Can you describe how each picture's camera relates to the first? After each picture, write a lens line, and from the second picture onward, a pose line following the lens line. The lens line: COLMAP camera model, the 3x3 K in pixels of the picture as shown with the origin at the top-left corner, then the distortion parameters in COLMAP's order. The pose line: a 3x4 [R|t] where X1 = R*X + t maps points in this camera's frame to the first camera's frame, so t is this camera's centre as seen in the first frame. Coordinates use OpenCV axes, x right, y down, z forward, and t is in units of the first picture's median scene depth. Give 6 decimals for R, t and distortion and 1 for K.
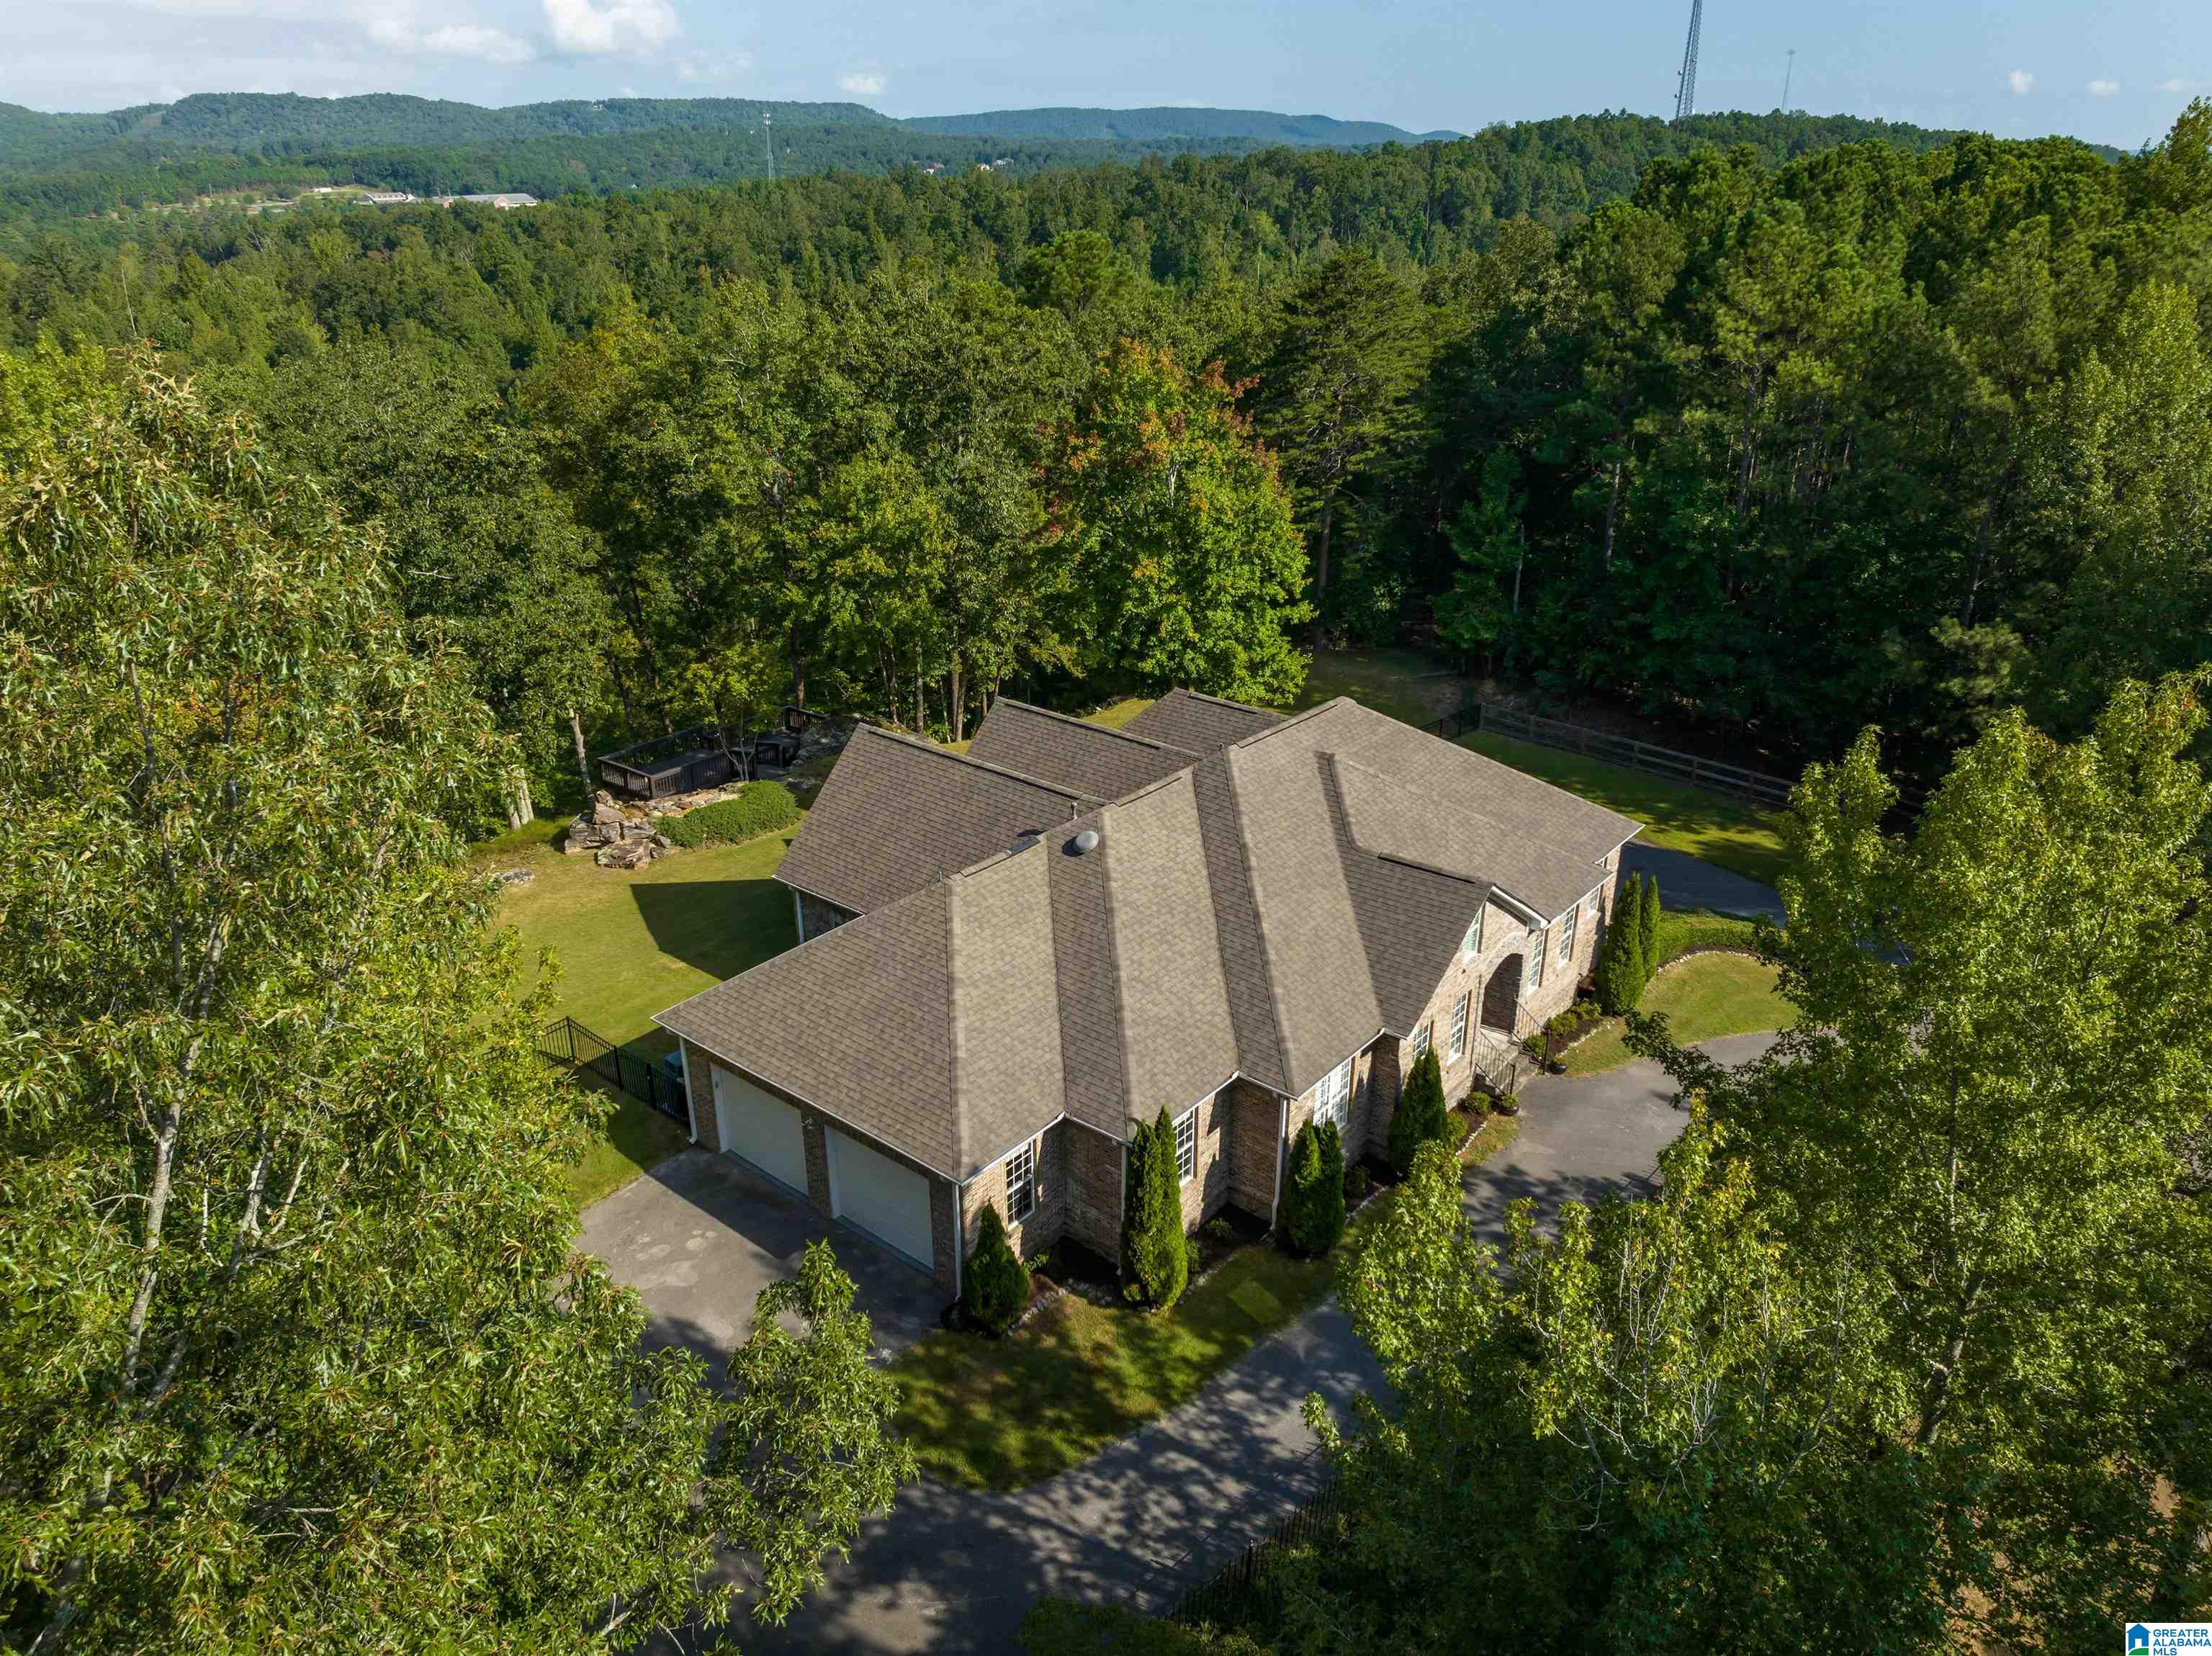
lens RADIAL K [[1561.0, 0, 1110.7], [0, 1561.0, 826.6], [0, 0, 1]] dist [-0.050498, 0.020002]
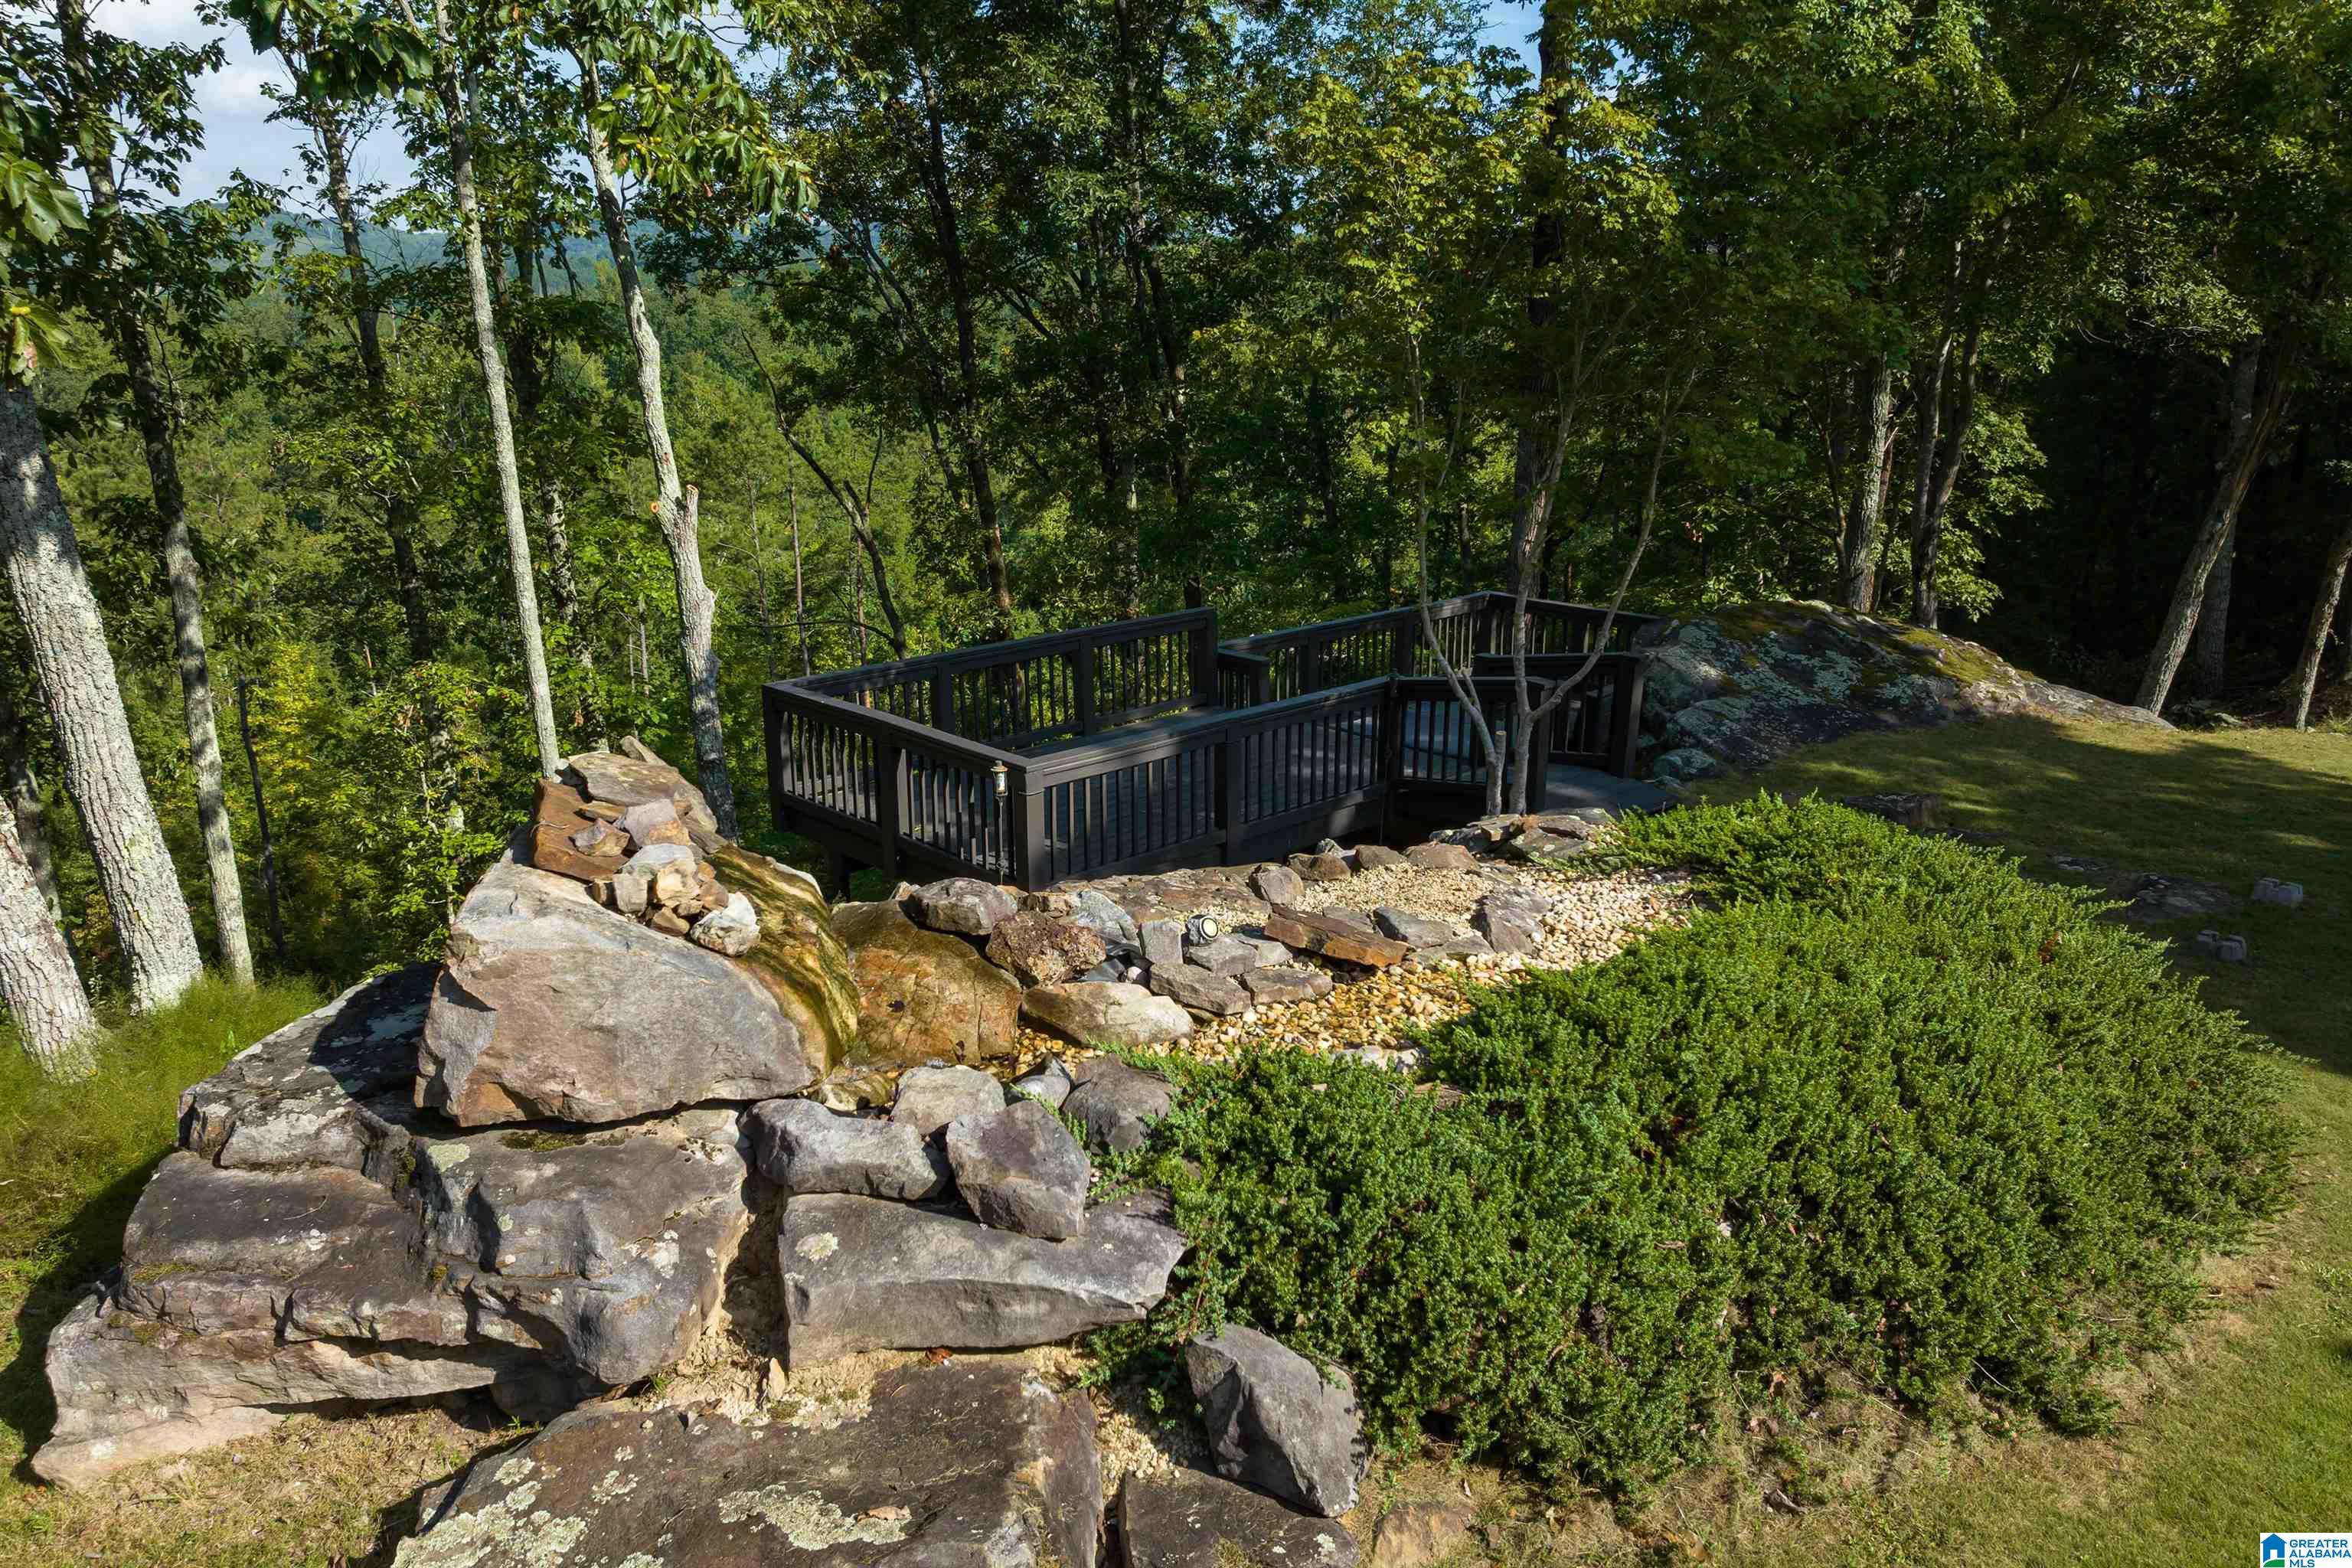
lens RADIAL K [[1650.1, 0, 1176.0], [0, 1650.1, 783.3], [0, 0, 1]] dist [-0.041133, 0.002565]
pose [[0.989172, 0.030238, -0.143610, -0.280940], [-0.046740, 0.992499, -0.112961, -0.011464], [0.139117, 0.118450, 0.983166, 0.913102]]
